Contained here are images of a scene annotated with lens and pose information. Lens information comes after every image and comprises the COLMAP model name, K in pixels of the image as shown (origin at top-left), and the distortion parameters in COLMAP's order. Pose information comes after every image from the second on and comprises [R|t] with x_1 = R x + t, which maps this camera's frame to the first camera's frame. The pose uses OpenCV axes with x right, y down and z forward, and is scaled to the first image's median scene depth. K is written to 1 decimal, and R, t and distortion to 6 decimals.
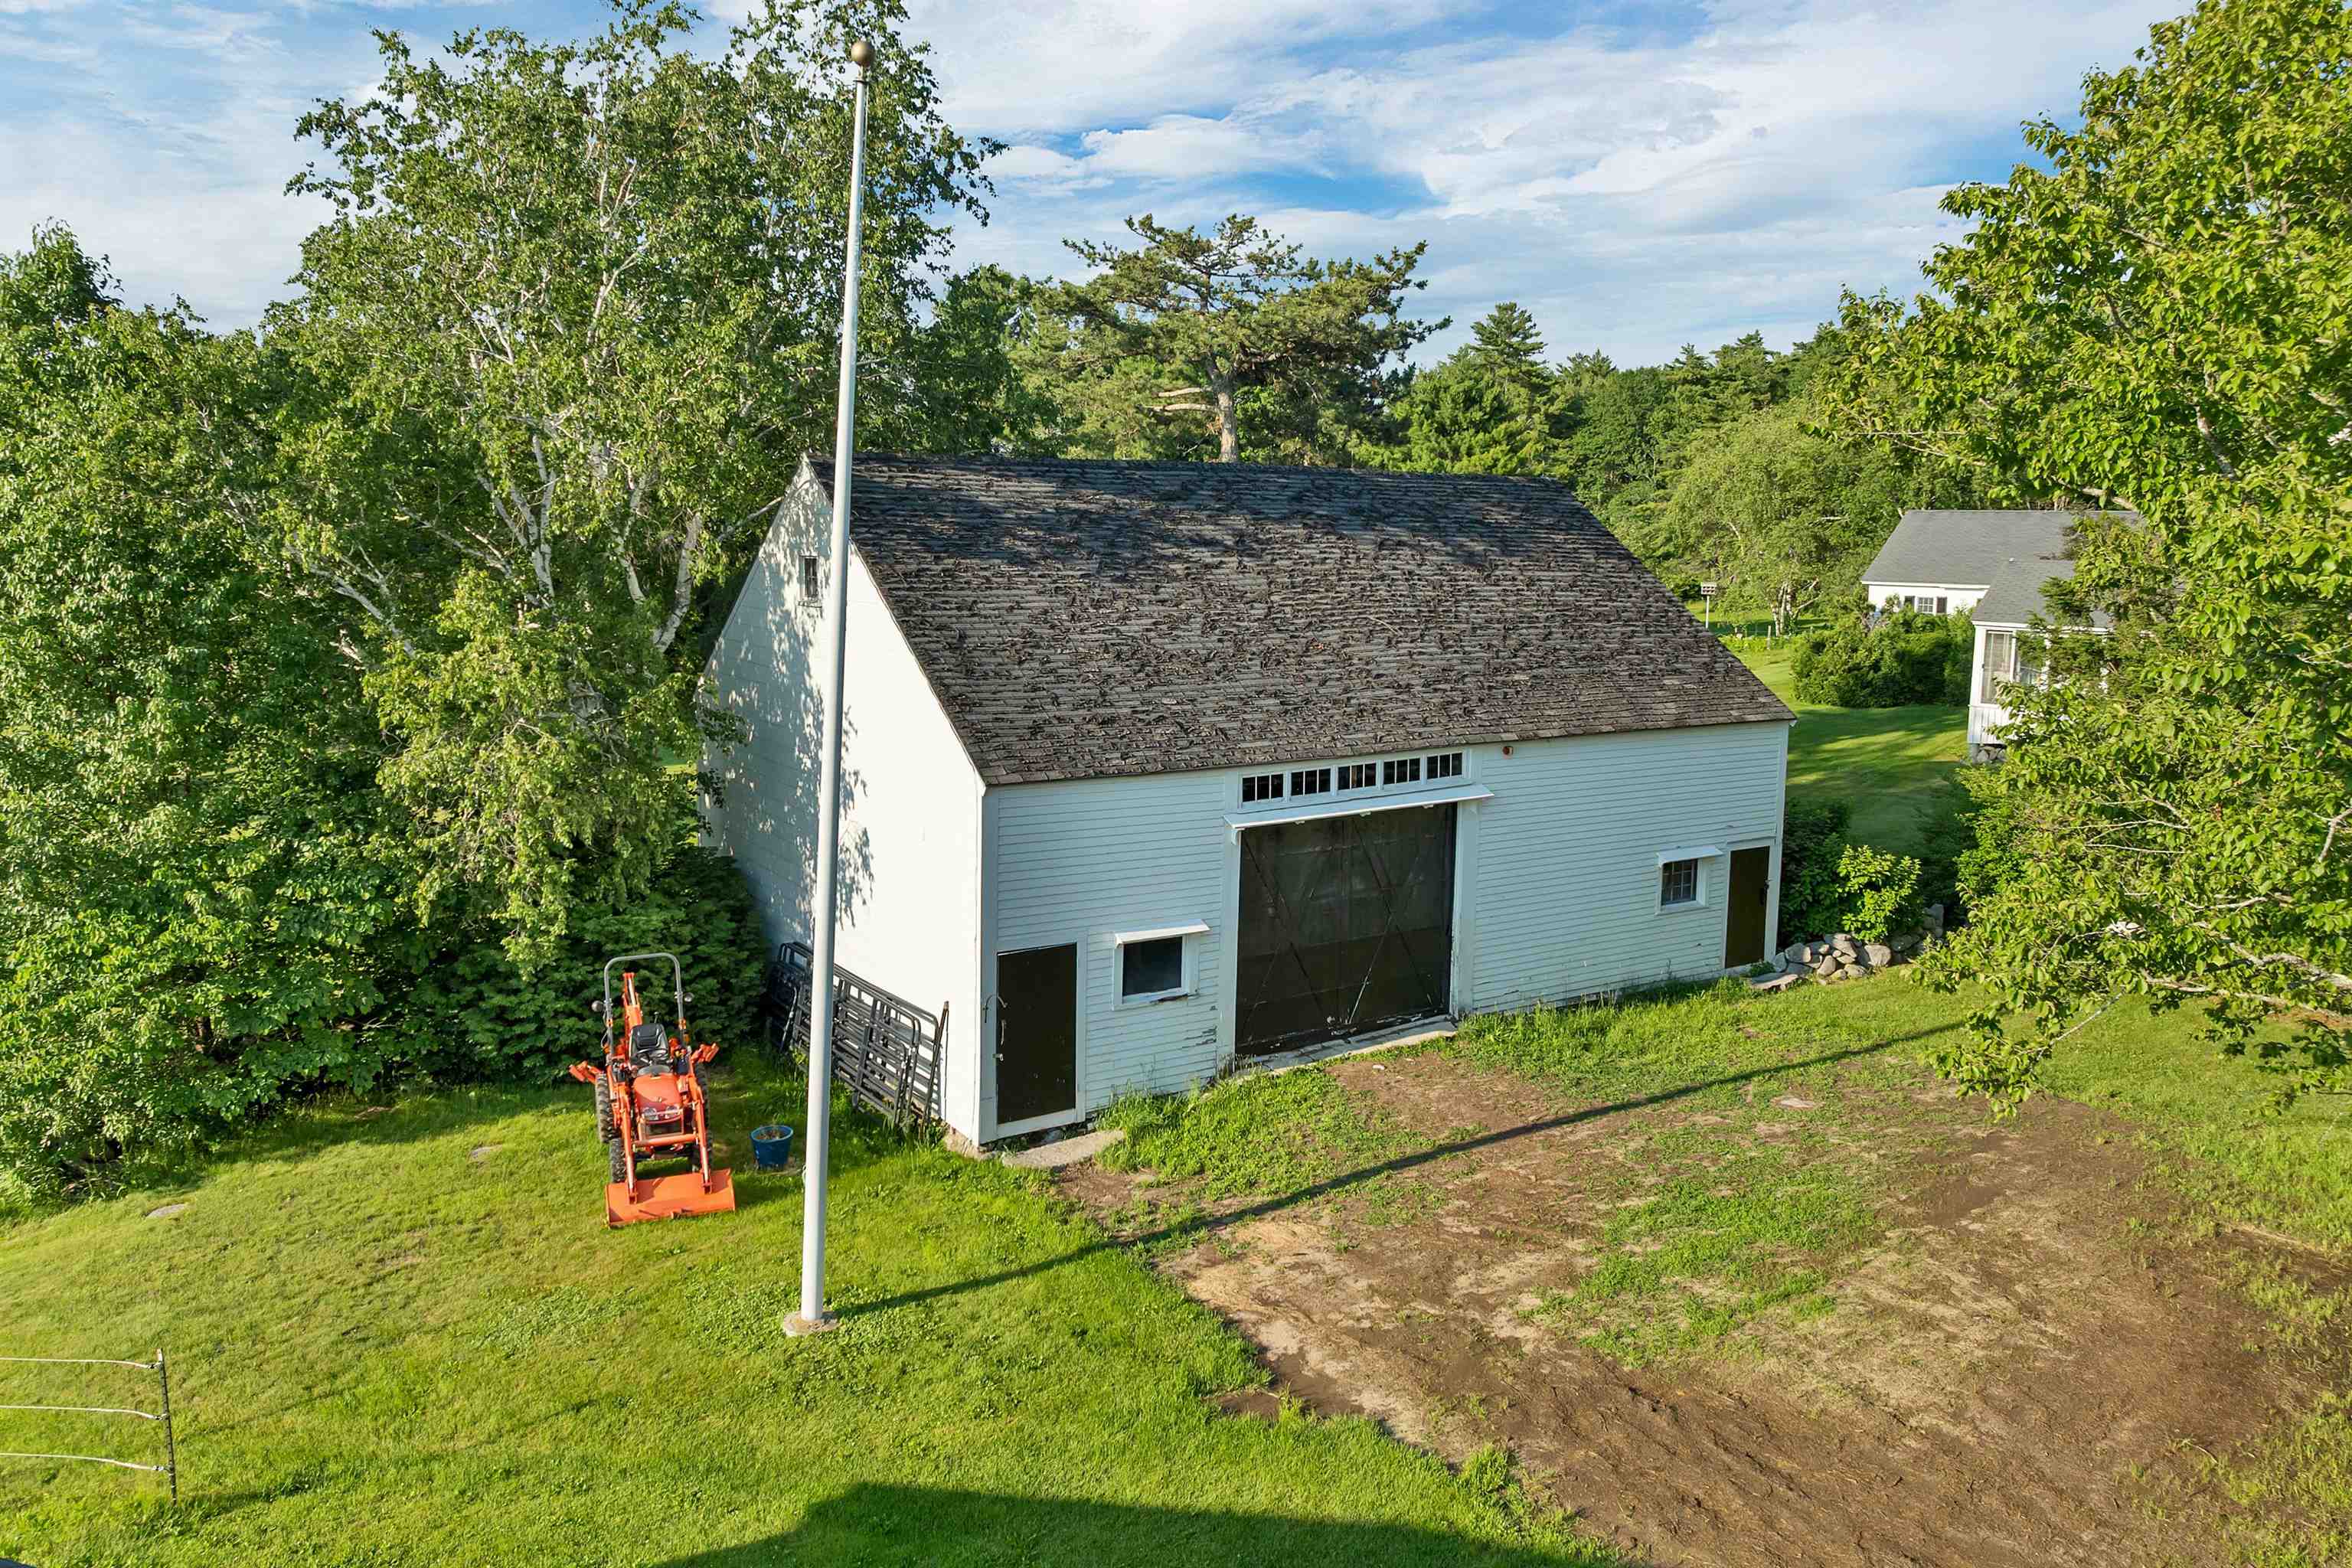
lens RADIAL K [[1750.0, 0, 1193.4], [0, 1750.0, 830.9], [0, 0, 1]] dist [-0.049169, 0.021416]
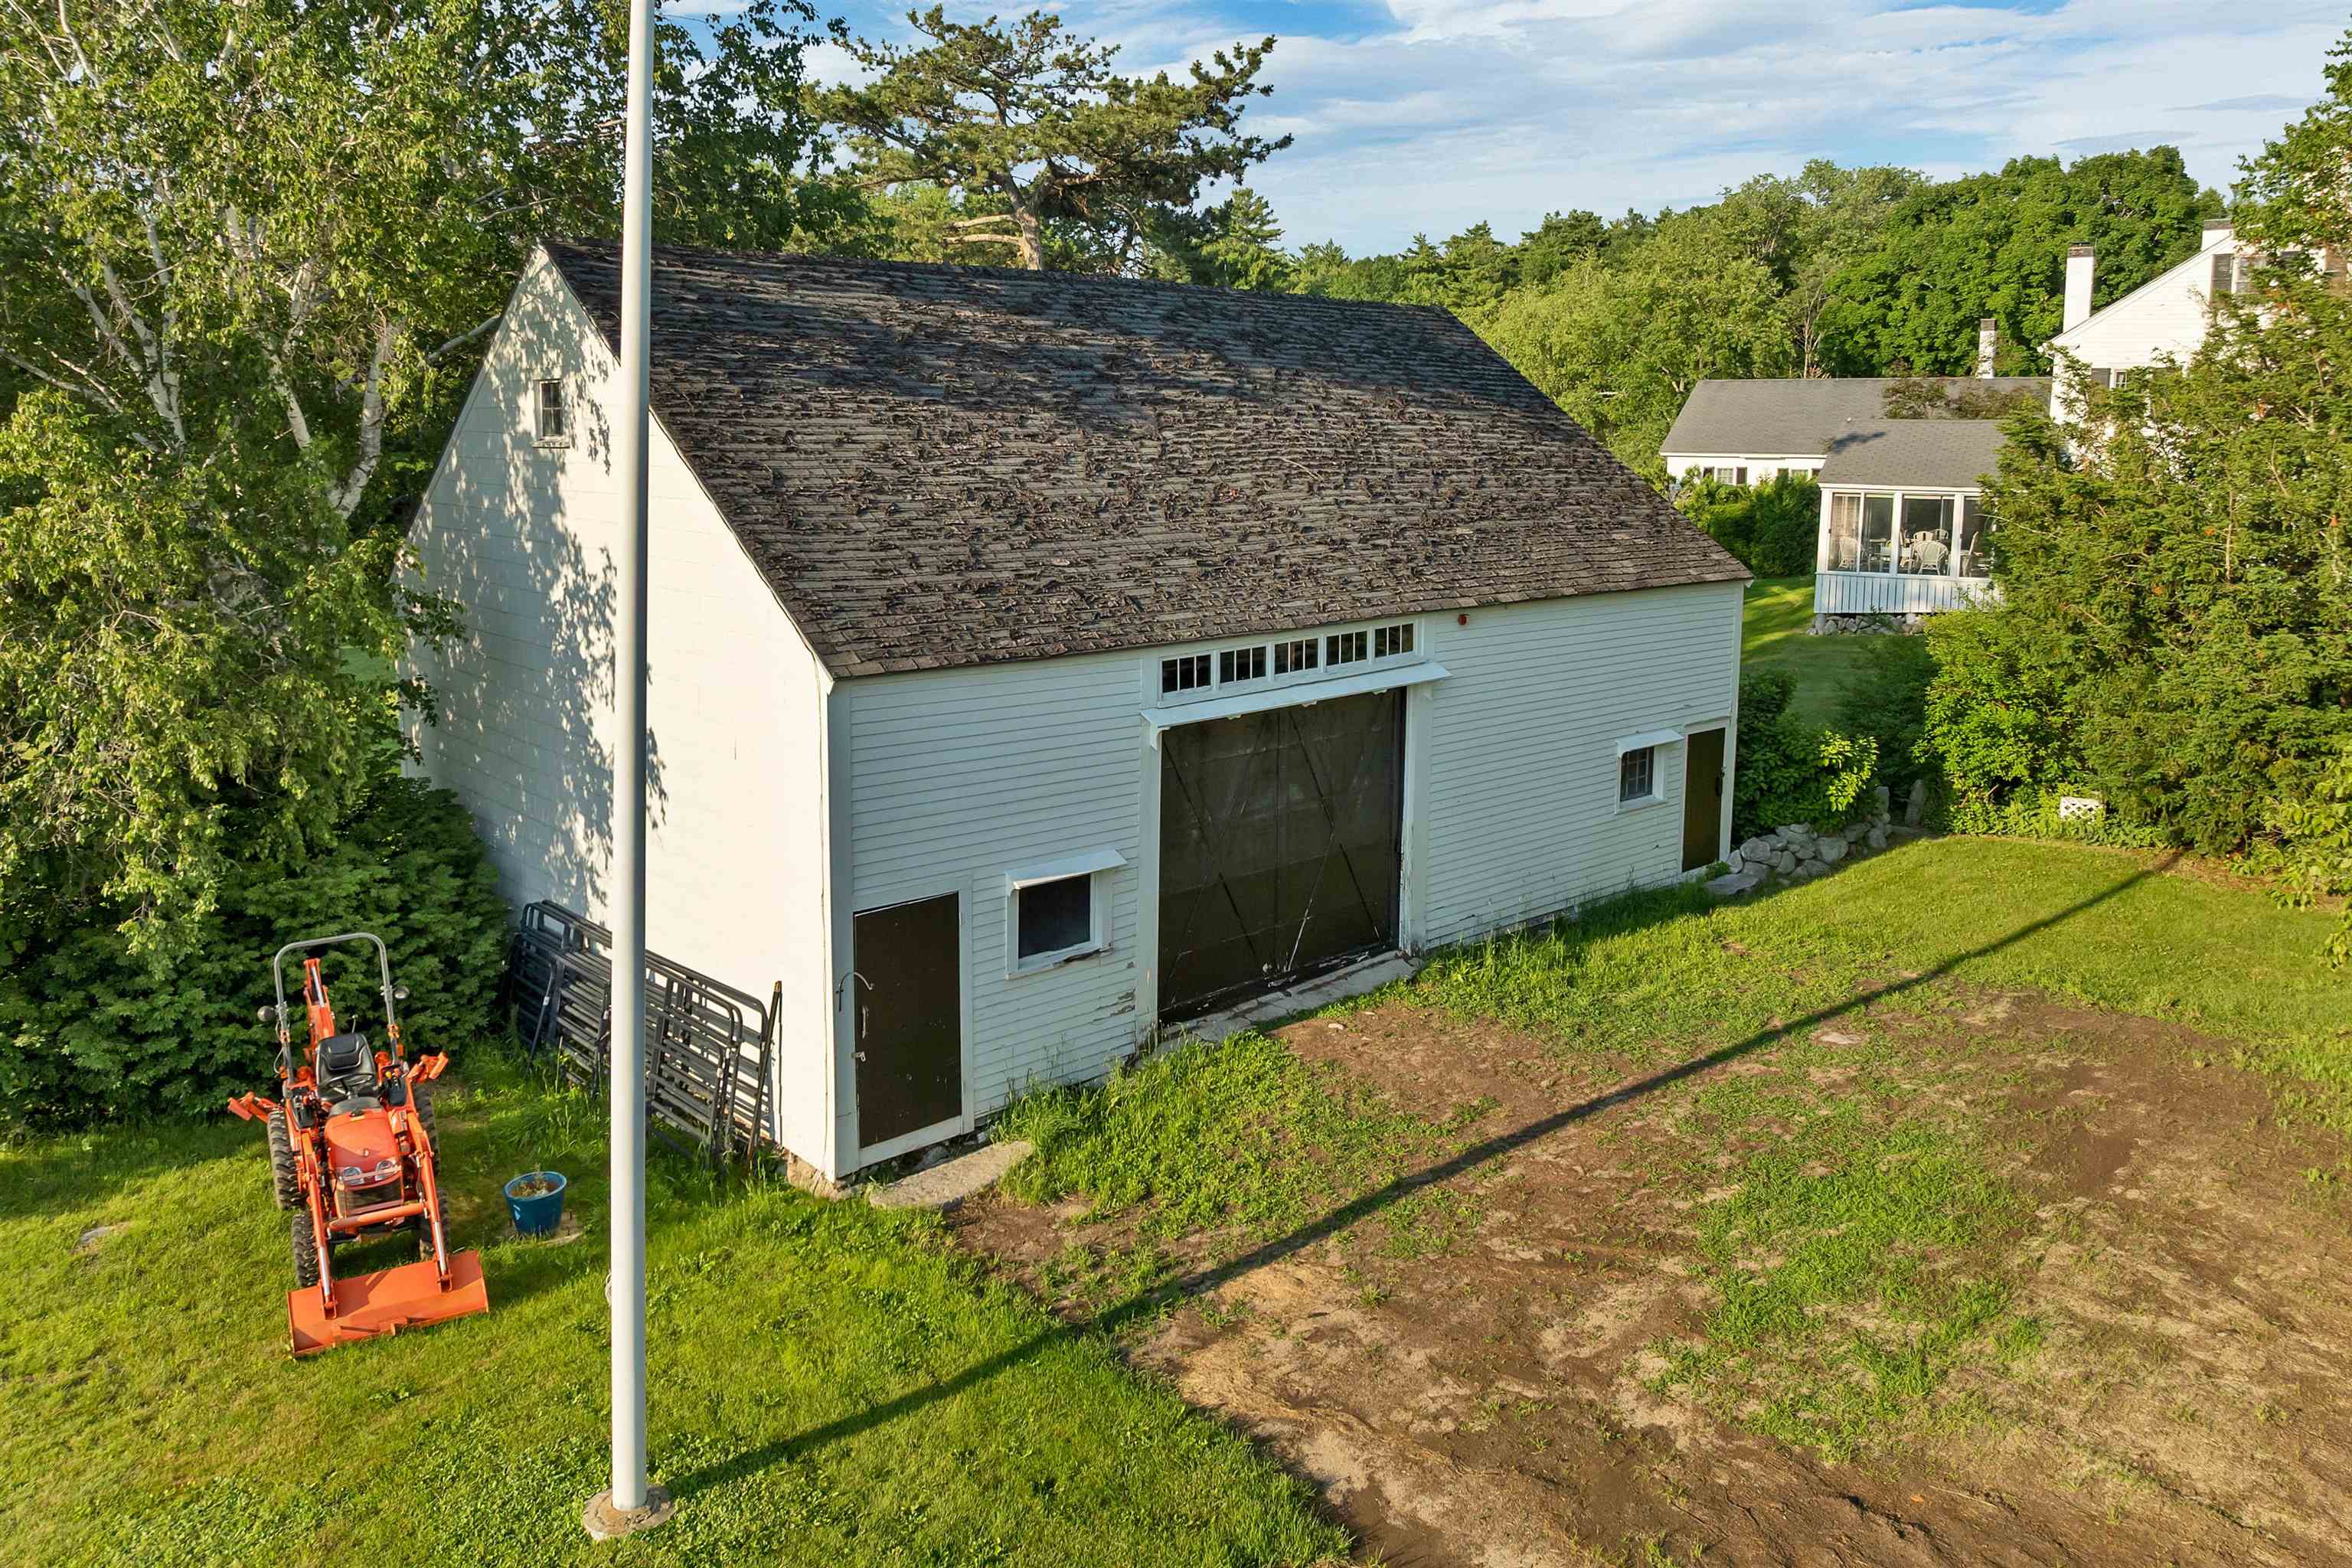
lens RADIAL K [[1750.0, 0, 1213.4], [0, 1750.0, 744.5], [0, 0, 1]] dist [-0.049169, 0.021416]
pose [[0.985824, -0.037007, 0.163651, -0.073485], [0.035793, 0.999306, 0.010361, -0.001214], [-0.163921, -0.004356, 0.986464, 0.243760]]
